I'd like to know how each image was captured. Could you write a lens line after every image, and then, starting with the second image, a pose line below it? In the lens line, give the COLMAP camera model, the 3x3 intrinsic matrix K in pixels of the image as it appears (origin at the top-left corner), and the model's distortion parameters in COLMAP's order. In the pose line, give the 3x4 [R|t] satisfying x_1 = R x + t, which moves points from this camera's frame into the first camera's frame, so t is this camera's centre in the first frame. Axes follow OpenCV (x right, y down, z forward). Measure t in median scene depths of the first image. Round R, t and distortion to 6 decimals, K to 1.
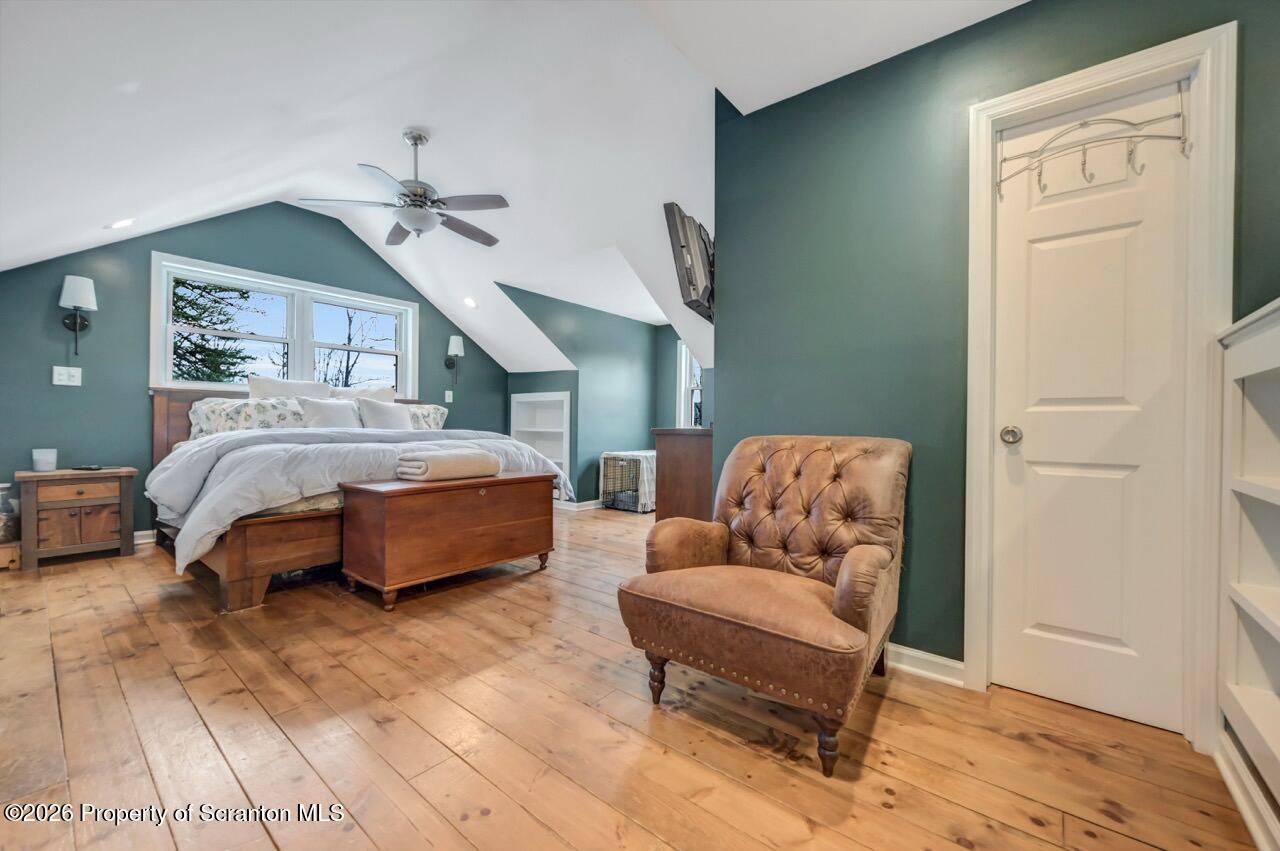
lens RADIAL K [[506.6, 0, 643.0], [0, 506.6, 422.8], [0, 0, 1]] dist [-0.000385, 0.000854]
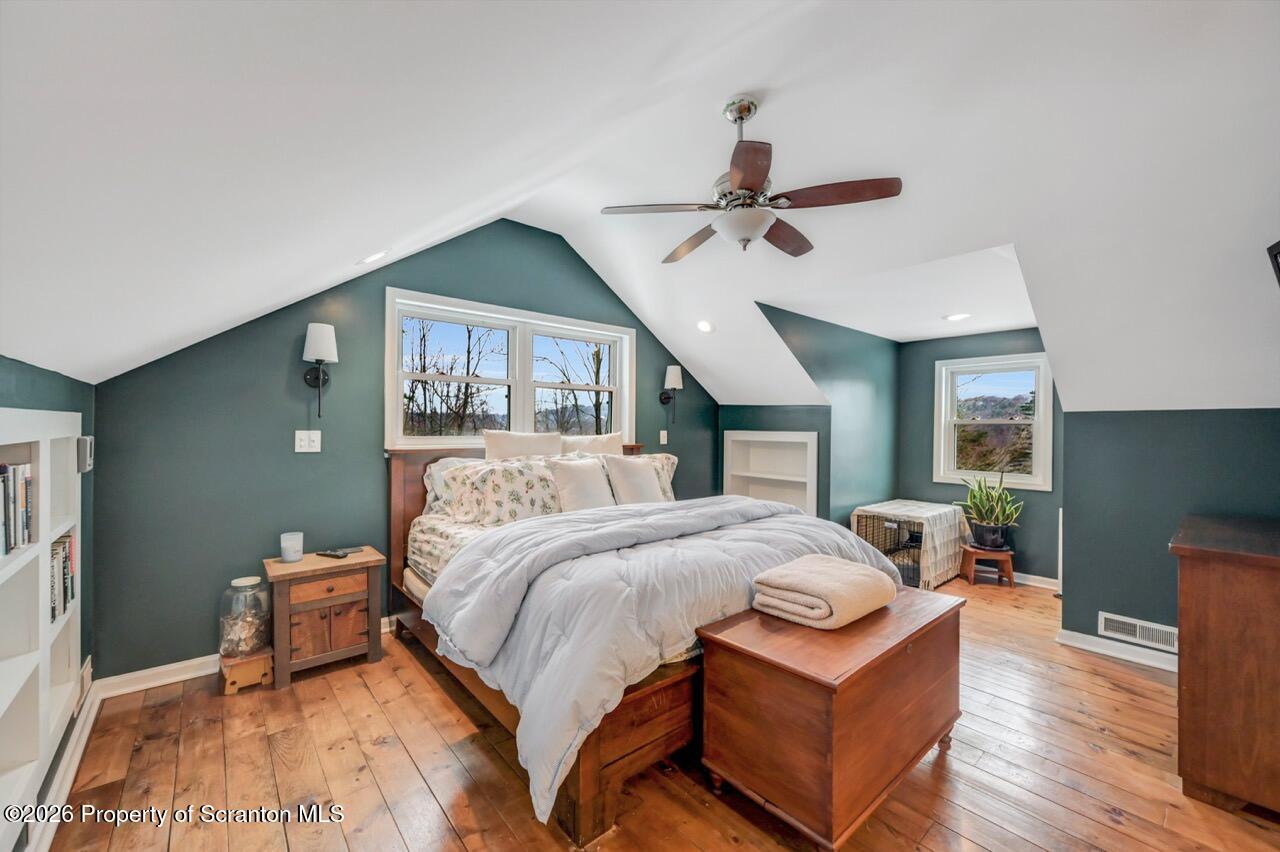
lens RADIAL K [[504.5, 0, 642.5], [0, 504.5, 427.7], [0, 0, 1]] dist [-0.001604, 0.000106]
pose [[0.984756, -0.002846, -0.173918, -0.559392], [0.003662, 0.999984, 0.004372, -0.148018], [0.173903, -0.004942, 0.984750, 0.341741]]
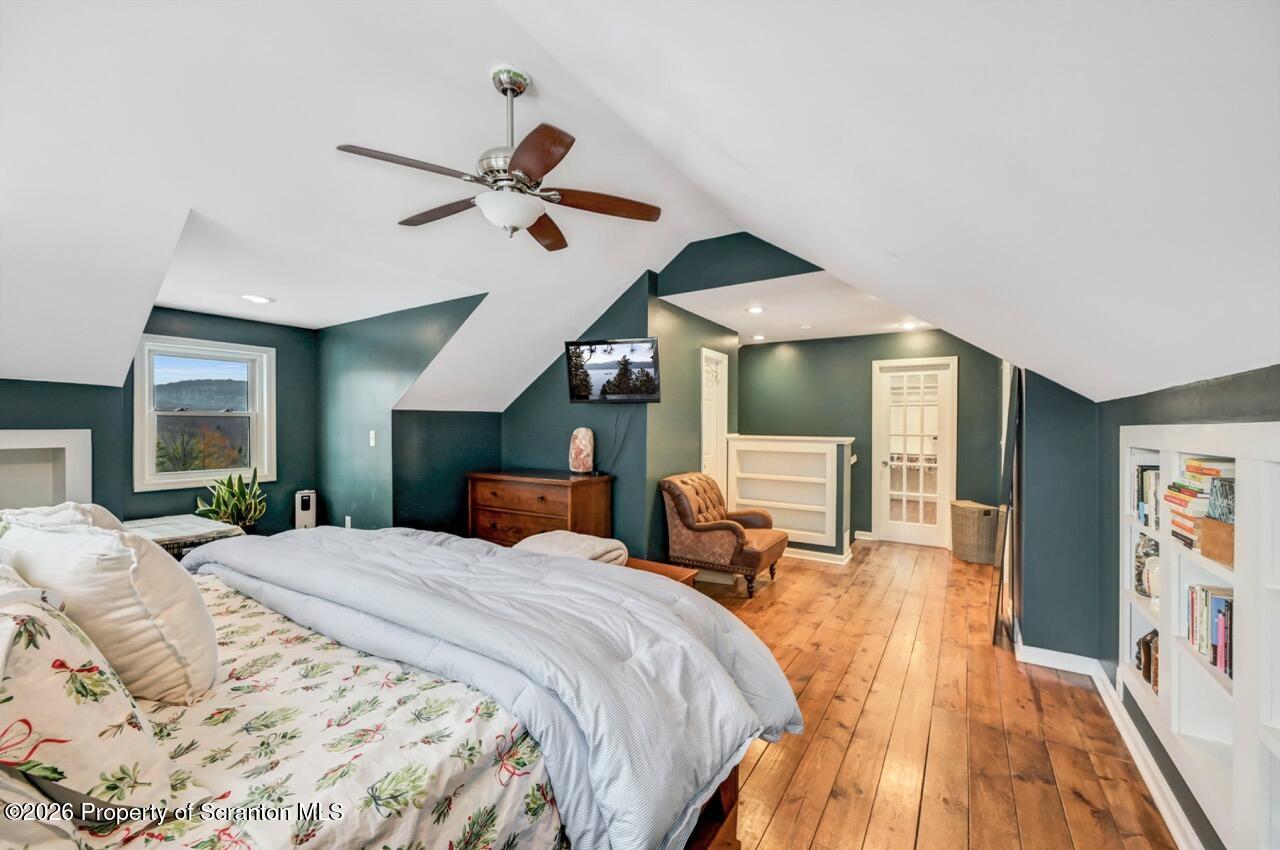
lens RADIAL K [[506.6, 0, 643.0], [0, 506.6, 422.3], [0, 0, 1]] dist [-0.000385, 0.000854]
pose [[-0.109869, -0.011443, 0.993880, -1.353736], [-0.010533, 0.999891, 0.010348, -0.160218], [-0.993890, -0.009331, -0.109978, 1.086182]]
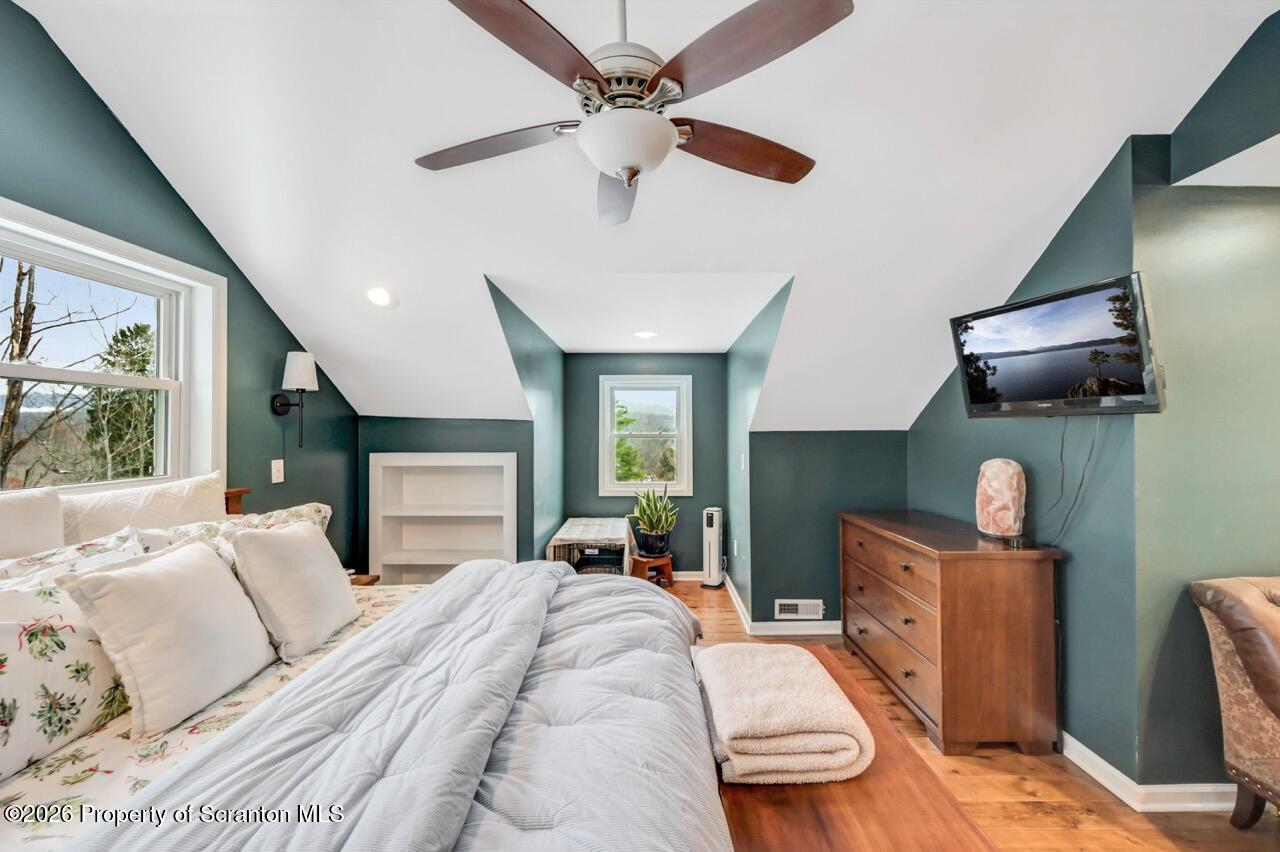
lens RADIAL K [[506.6, 0, 643.0], [0, 506.6, 423.3], [0, 0, 1]] dist [-0.000385, 0.000854]
pose [[0.776991, -0.005128, 0.629491, -0.859968], [0.010230, 0.999938, -0.004480, -0.191831], [-0.629428, 0.009921, 0.776995, 0.794179]]
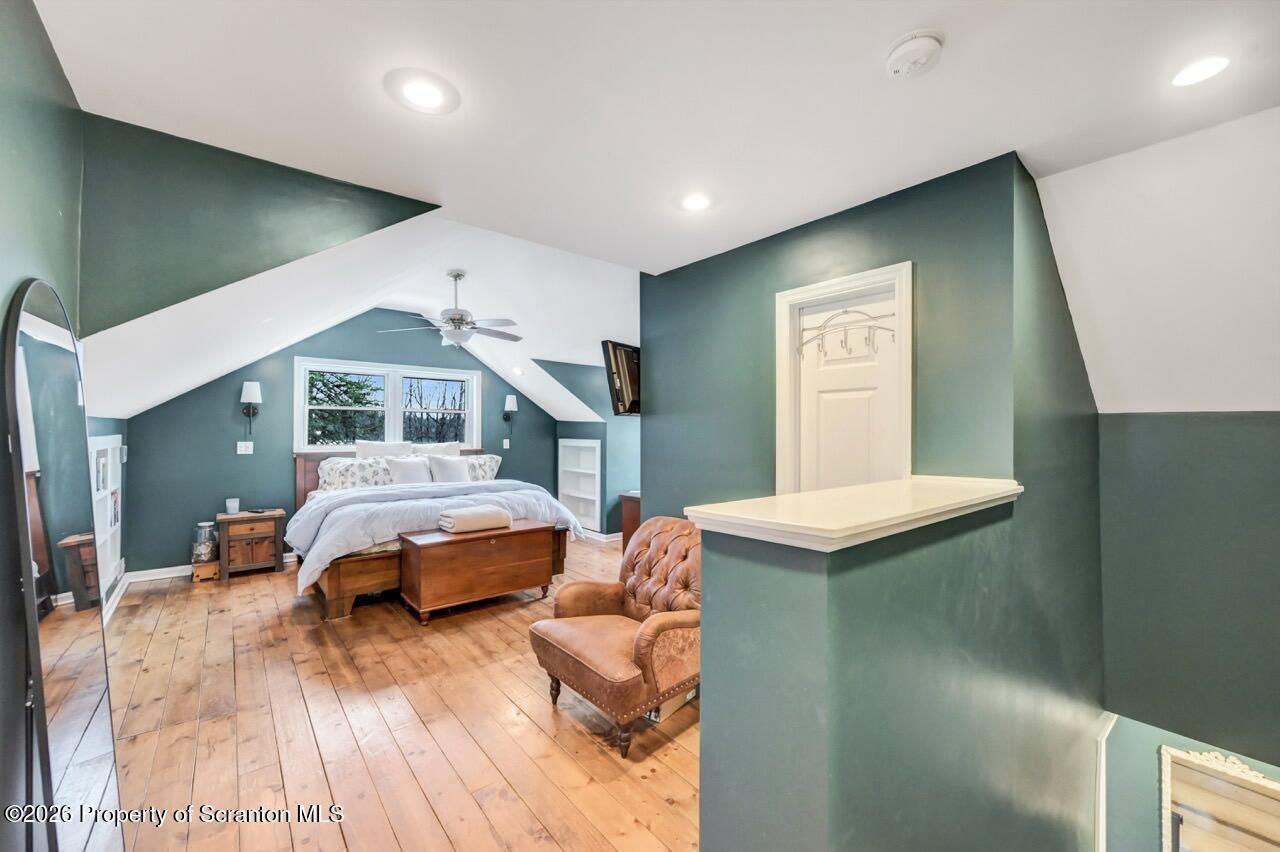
lens RADIAL K [[506.1, 0, 640.0], [0, 506.1, 426.0], [0, 0, 1]] dist [0.001958, 0.000090]
pose [[0.980115, -0.010720, -0.198143, 0.365750], [0.009184, 0.999920, -0.008673, -0.168712], [0.198220, 0.006680, 0.980135, -0.282412]]
